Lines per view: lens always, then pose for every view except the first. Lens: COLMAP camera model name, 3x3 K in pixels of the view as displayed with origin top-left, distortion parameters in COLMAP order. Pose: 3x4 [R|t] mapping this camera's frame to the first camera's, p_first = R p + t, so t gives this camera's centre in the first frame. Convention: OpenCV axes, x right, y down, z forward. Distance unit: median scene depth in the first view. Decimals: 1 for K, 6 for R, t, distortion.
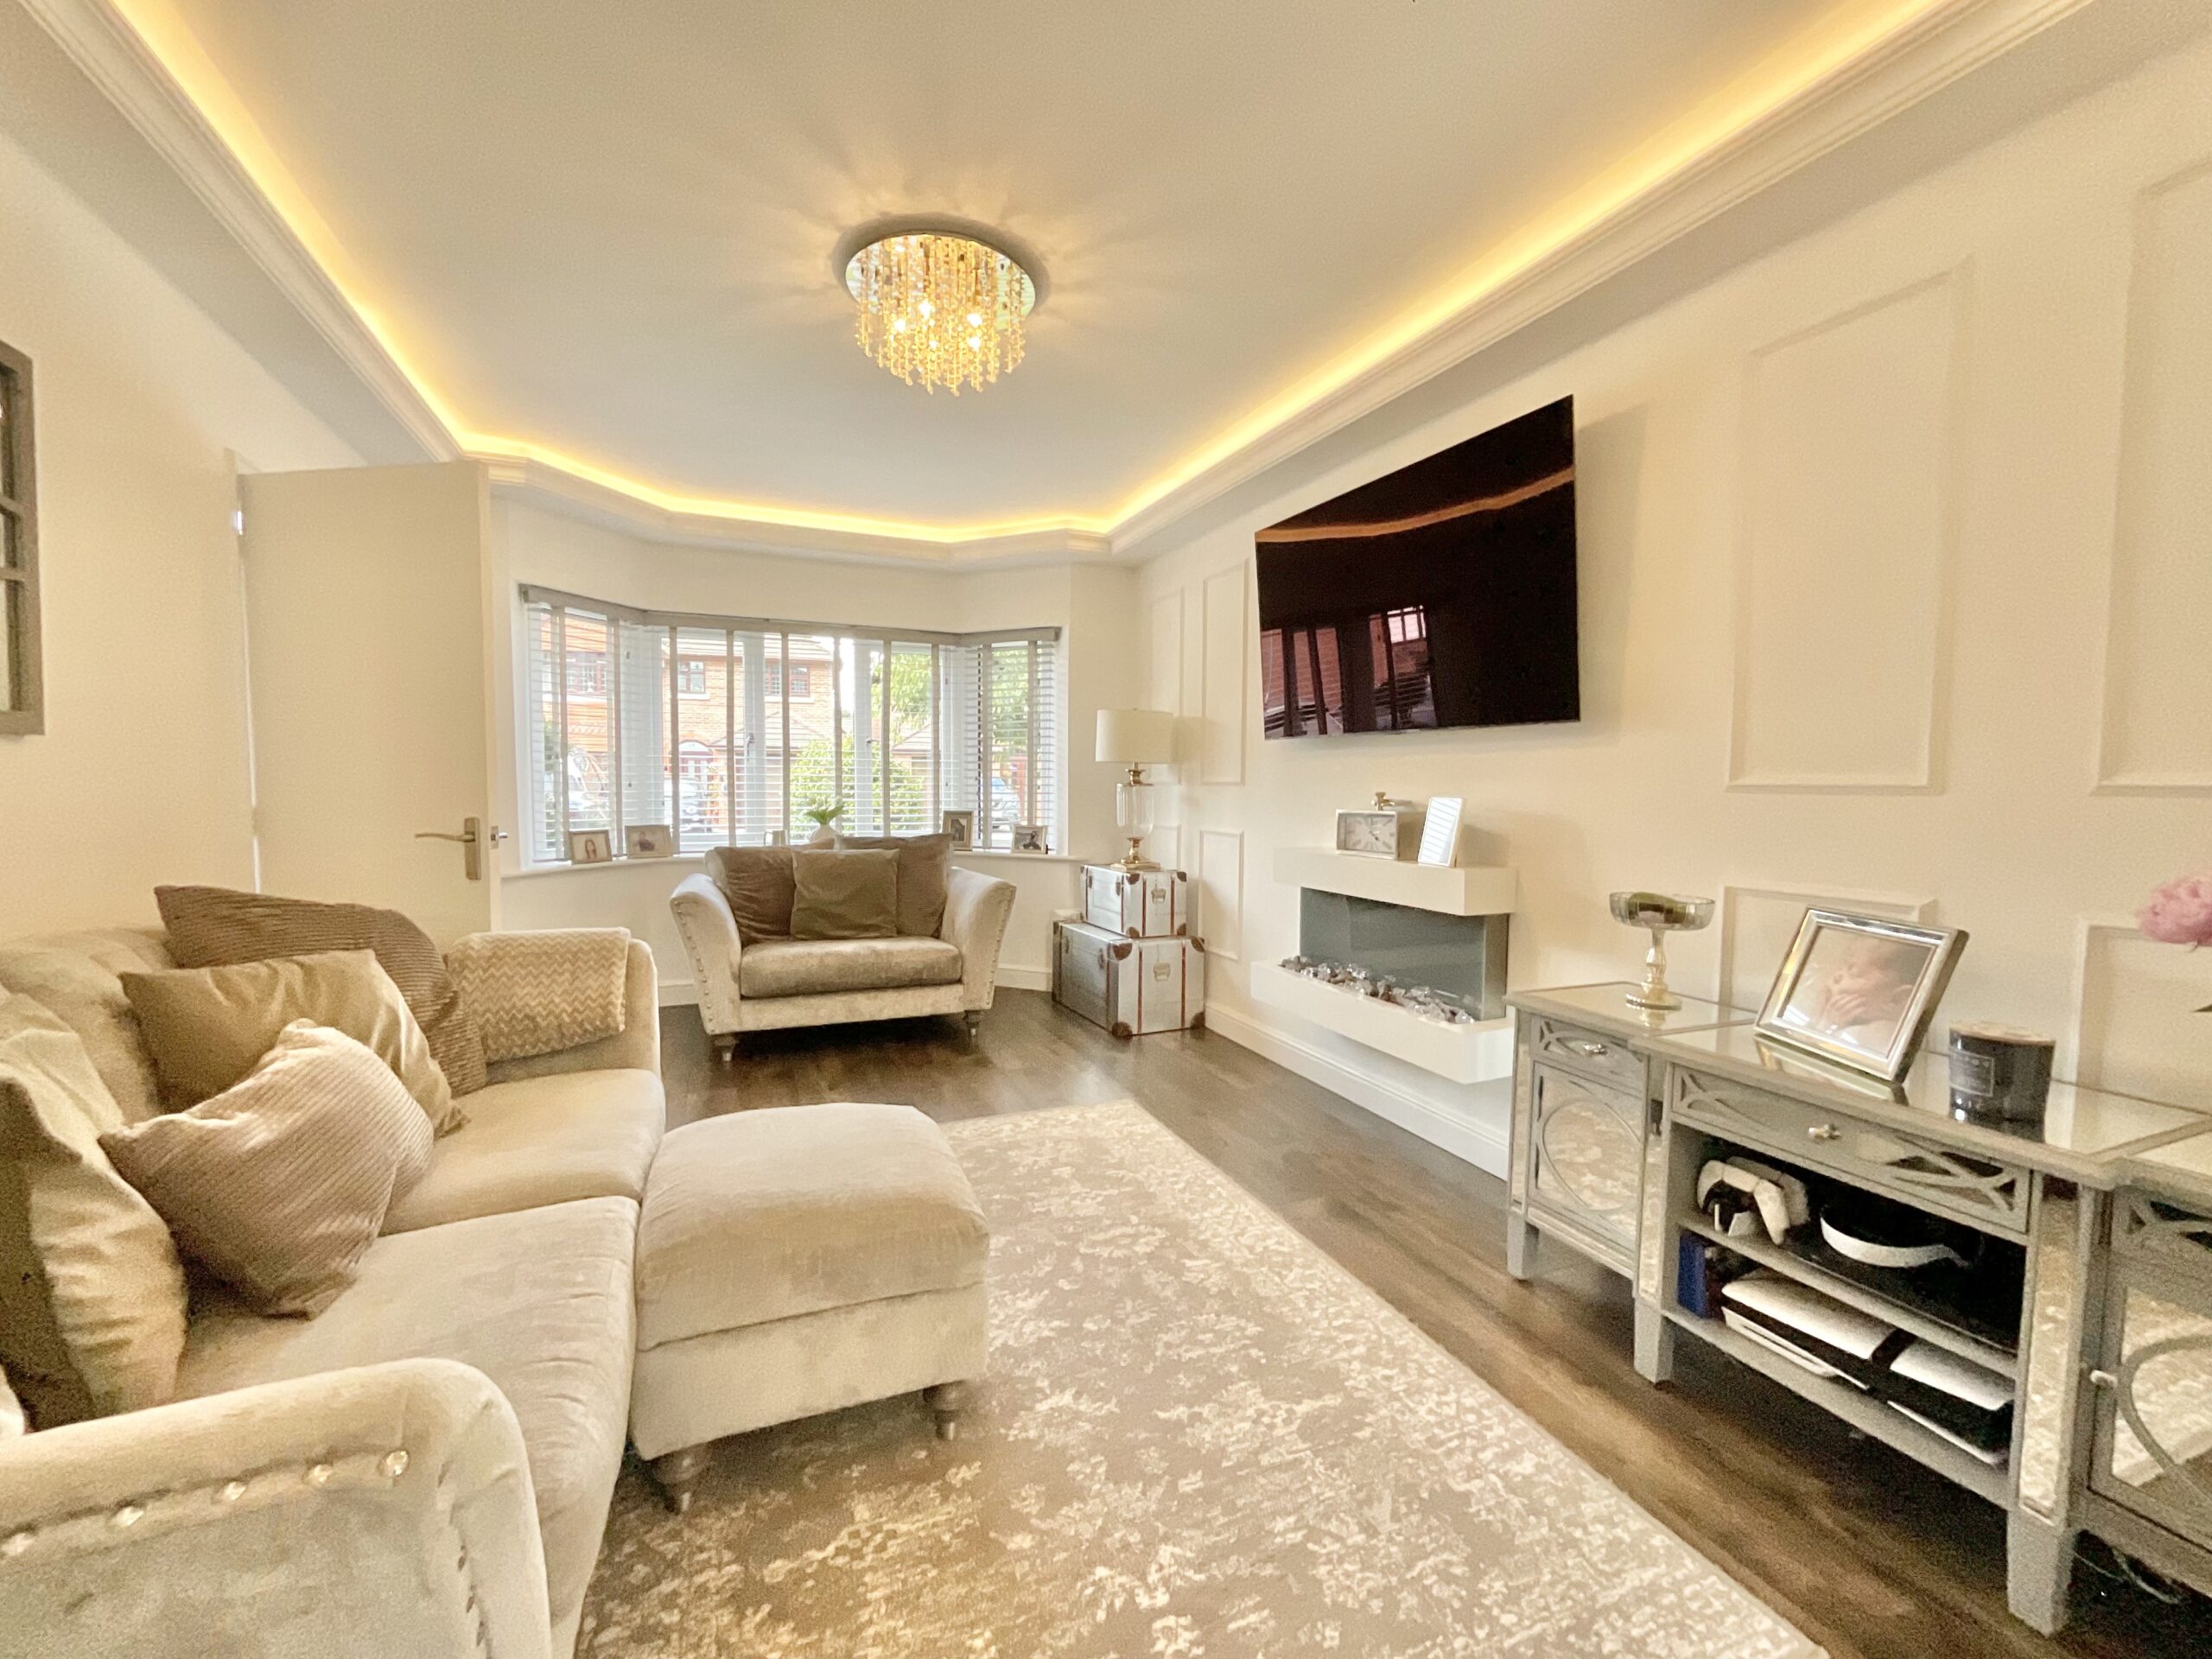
lens RADIAL K [[901.7, 0, 1105.9], [0, 901.7, 830.9], [0, 0, 1]] dist [-0.001021, 0.000741]
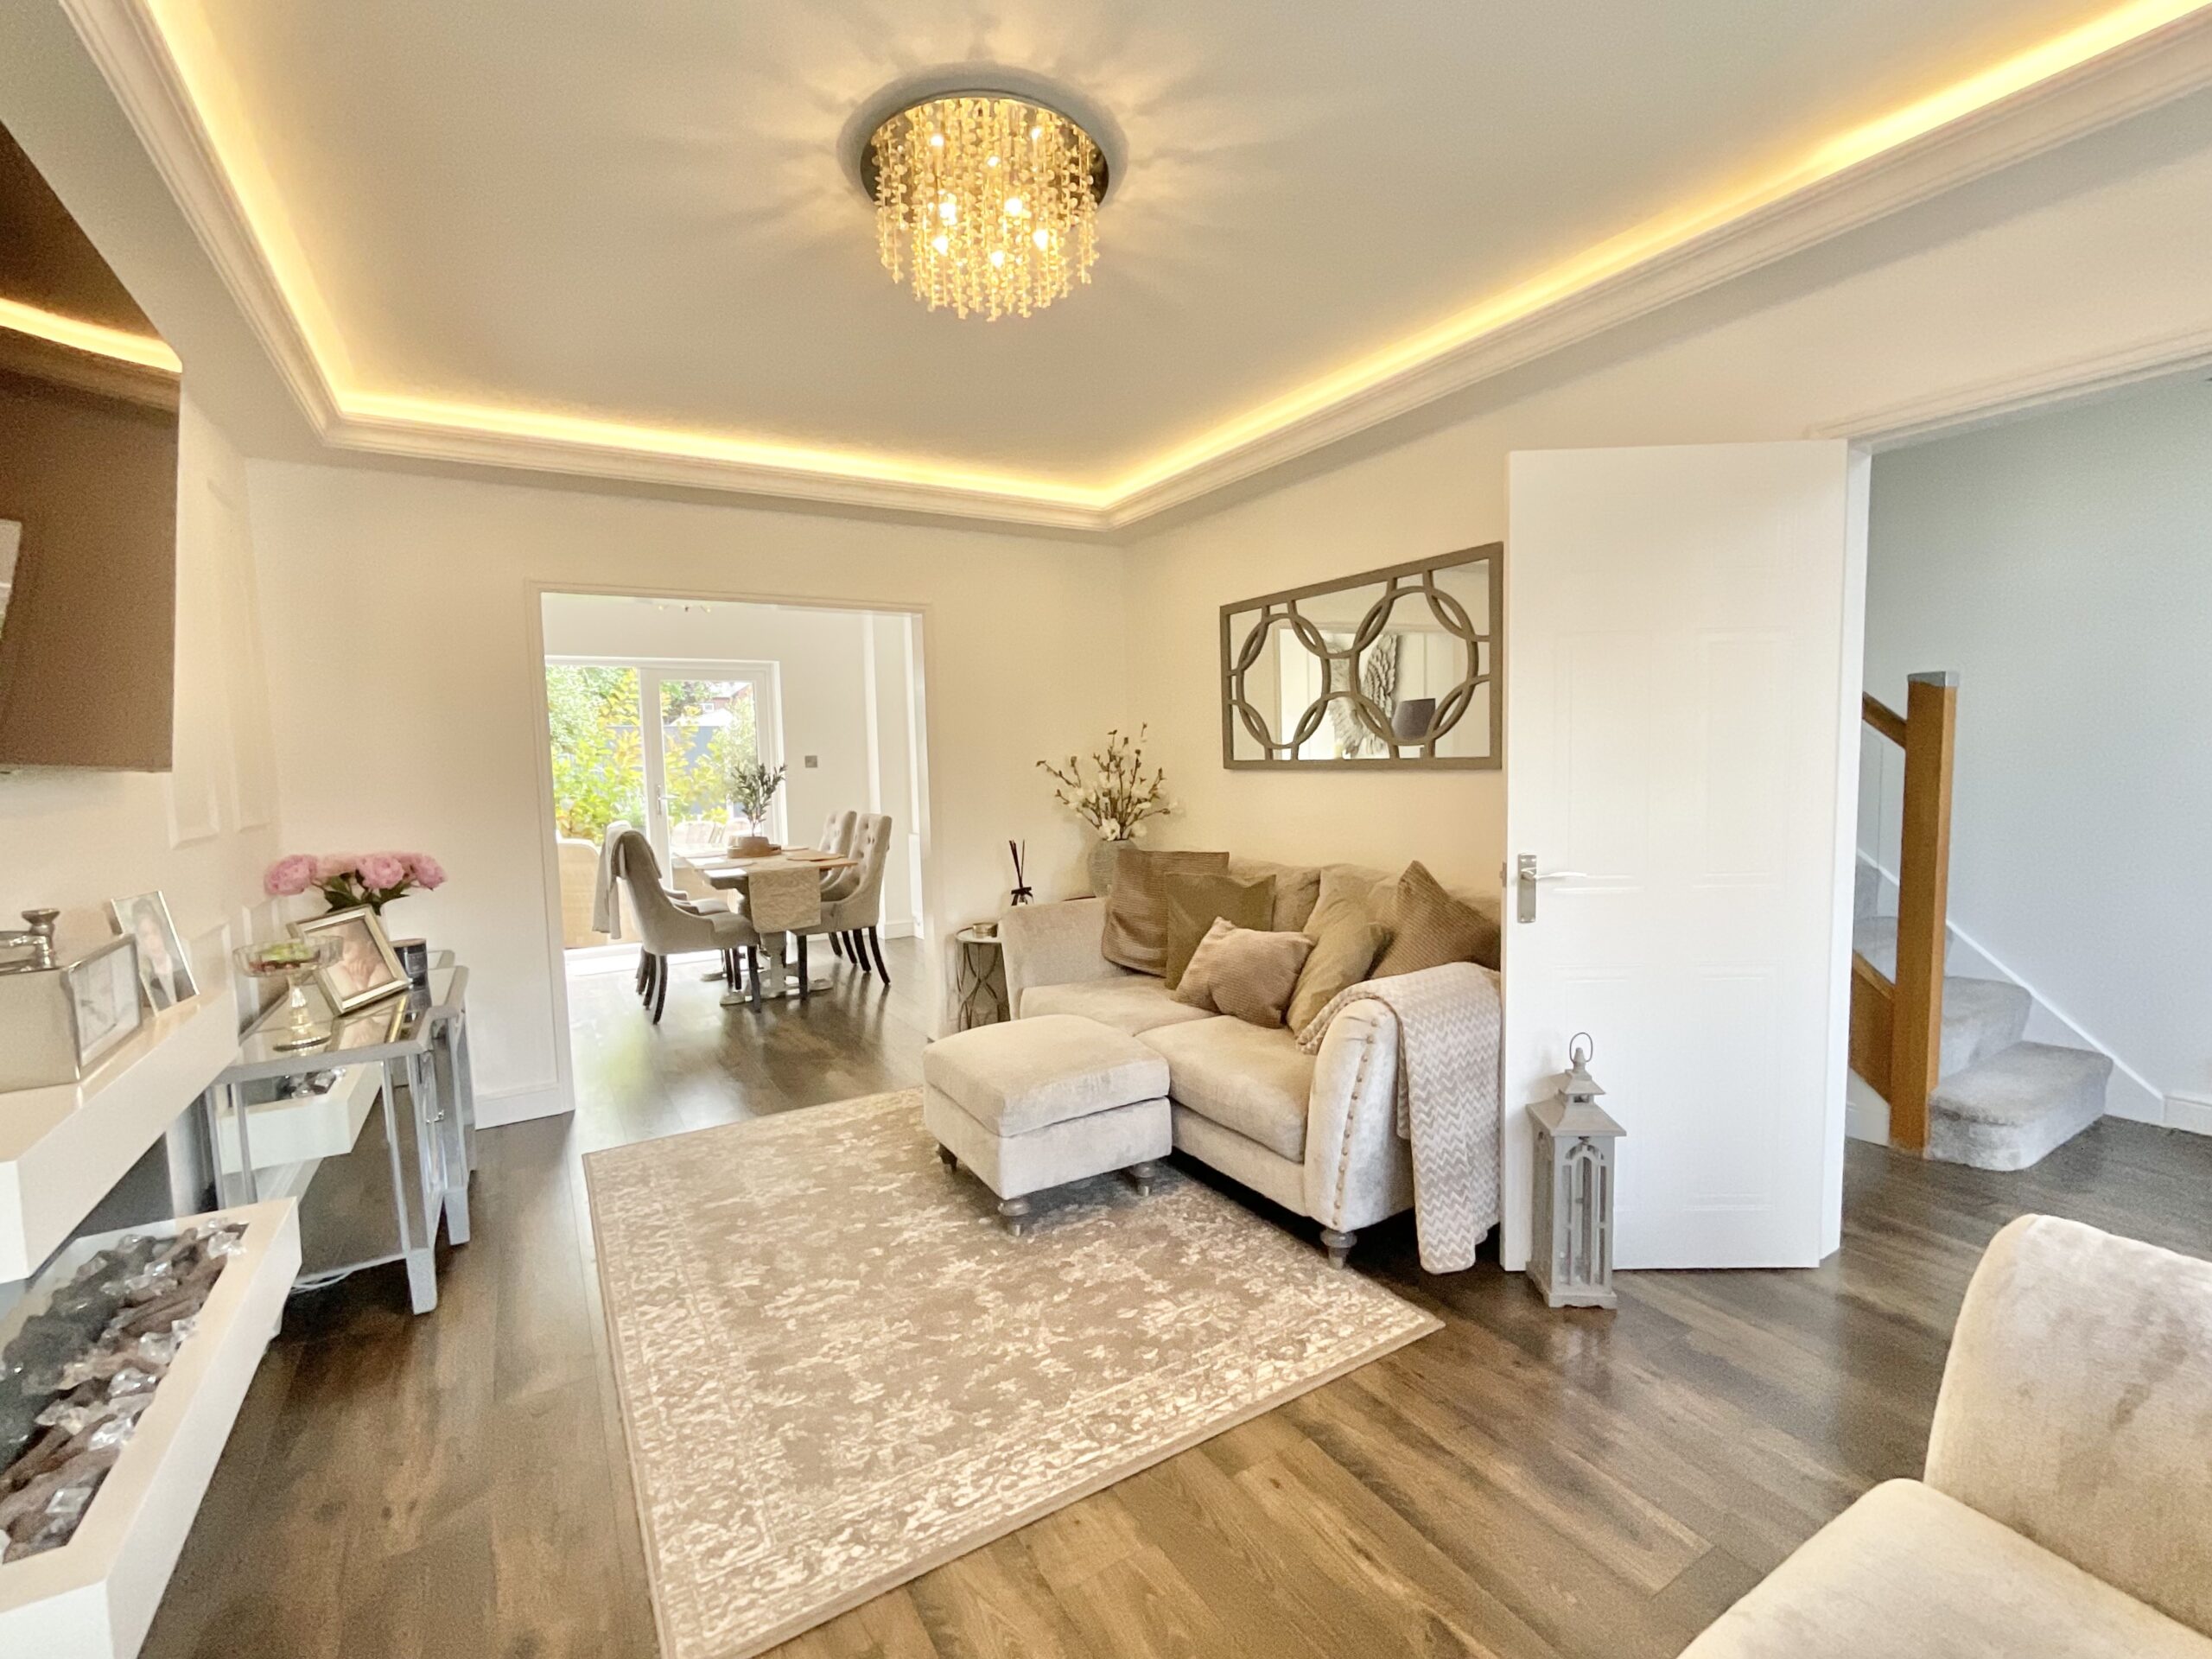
lens RADIAL K [[901.7, 0, 1105.9], [0, 901.7, 830.9], [0, 0, 1]] dist [-0.001021, 0.000741]
pose [[-0.986982, 0.028584, -0.158272, -0.162122], [0.007531, 0.991214, 0.132054, -0.180154], [0.160656, 0.129143, -0.978525, 2.037436]]
